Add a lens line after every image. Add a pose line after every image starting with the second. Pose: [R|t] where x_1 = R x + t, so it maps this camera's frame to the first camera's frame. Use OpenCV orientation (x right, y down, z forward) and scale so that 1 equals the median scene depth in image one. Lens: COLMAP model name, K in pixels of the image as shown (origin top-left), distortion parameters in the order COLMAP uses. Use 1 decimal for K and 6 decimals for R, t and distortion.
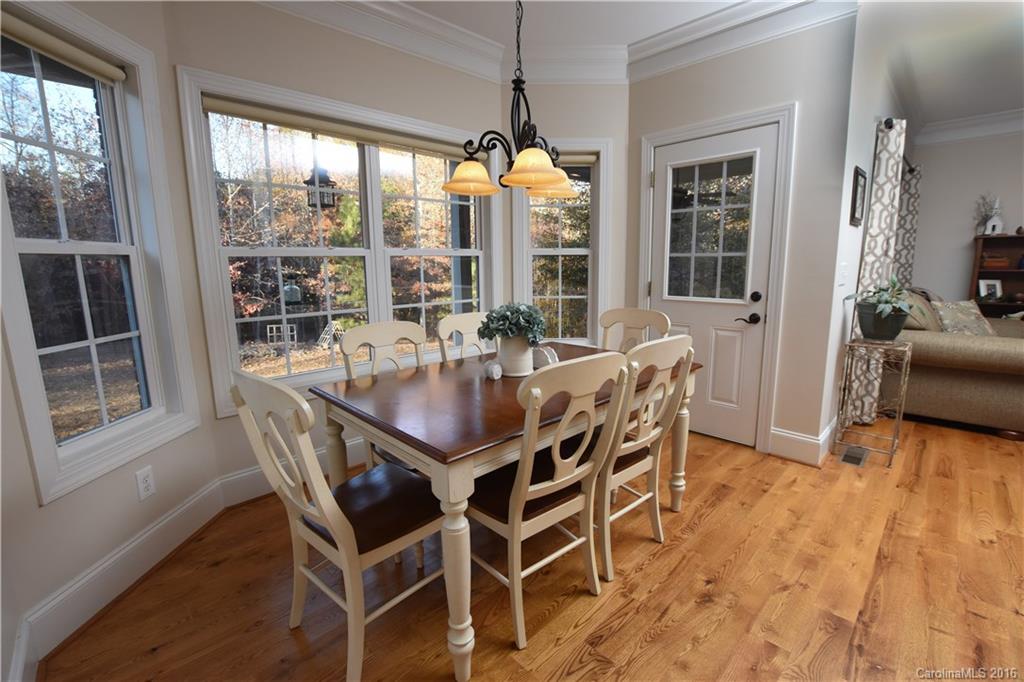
lens RADIAL K [[454.3, 0, 514.3], [0, 454.3, 340.3], [0, 0, 1]] dist [-0.044060, 0.010100]
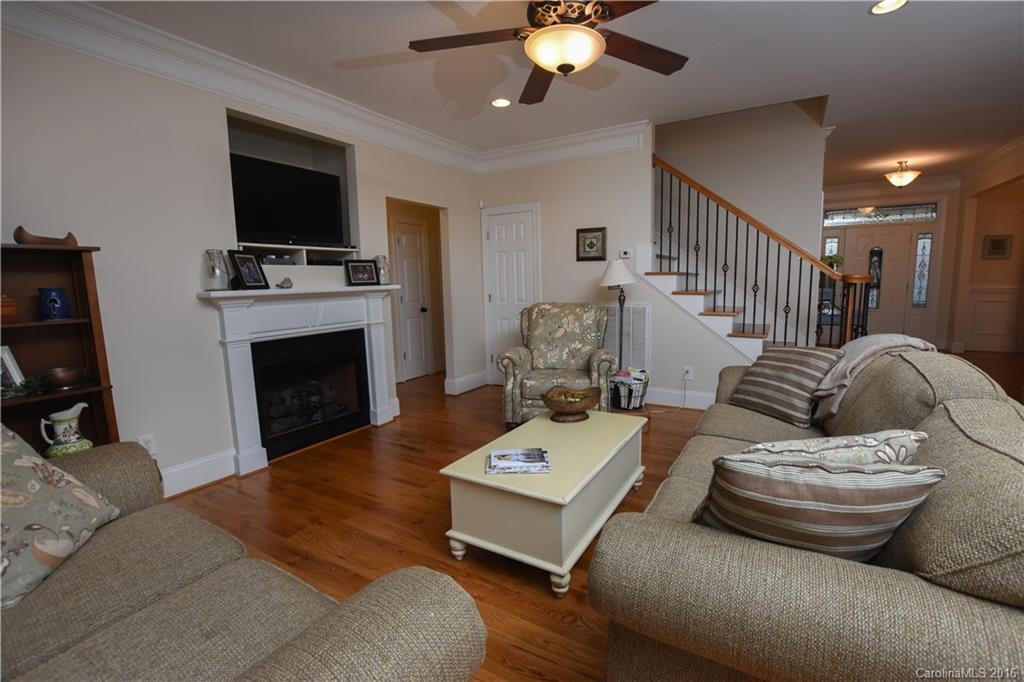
lens RADIAL K [[454.3, 0, 514.3], [0, 454.3, 340.3], [0, 0, 1]] dist [-0.044060, 0.010100]
pose [[-0.244711, -0.109412, 0.963403, 0.880149], [0.186114, 0.969836, 0.157416, -0.183045], [-0.951566, 0.217824, -0.216967, 0.943820]]
